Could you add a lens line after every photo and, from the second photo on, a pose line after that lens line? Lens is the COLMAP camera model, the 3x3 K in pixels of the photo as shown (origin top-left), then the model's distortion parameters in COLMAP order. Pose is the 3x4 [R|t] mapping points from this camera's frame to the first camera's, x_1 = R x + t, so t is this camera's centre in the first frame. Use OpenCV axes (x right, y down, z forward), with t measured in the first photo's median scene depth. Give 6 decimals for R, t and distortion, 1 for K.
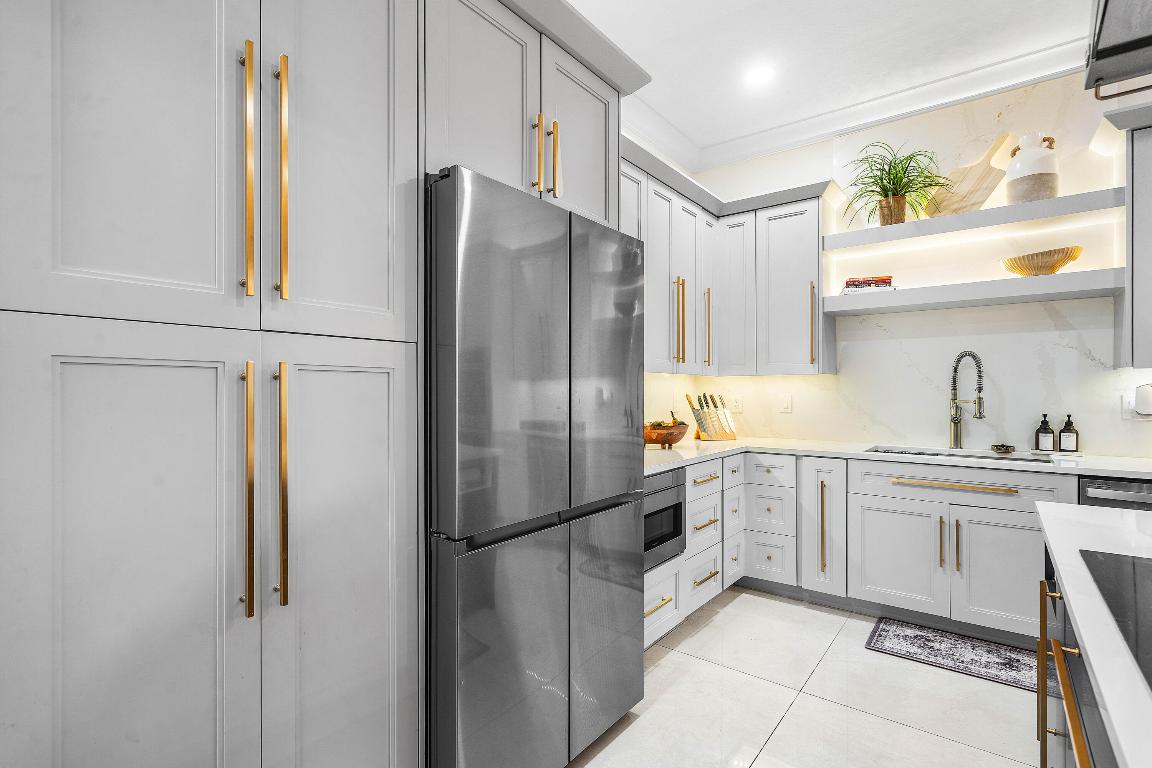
lens RADIAL K [[530.7, 0, 572.0], [0, 530.7, 385.4], [0, 0, 1]] dist [-0.022183, -0.000849]
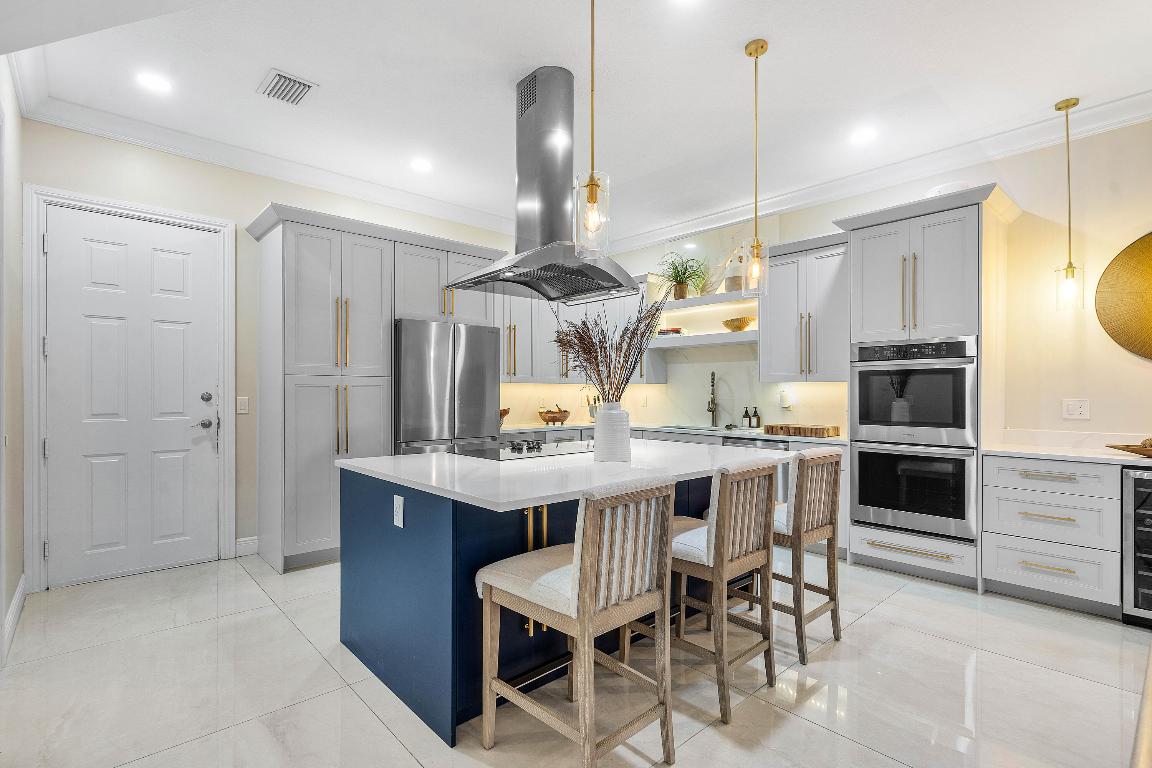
lens RADIAL K [[530.7, 0, 576.9], [0, 530.7, 388.0], [0, 0, 1]] dist [-0.022183, -0.000849]
pose [[0.988256, 0.002908, -0.152778, 0.552707], [-0.002977, 0.999996, -0.000222, -0.007784], [0.152777, 0.000675, 0.988260, -0.826718]]
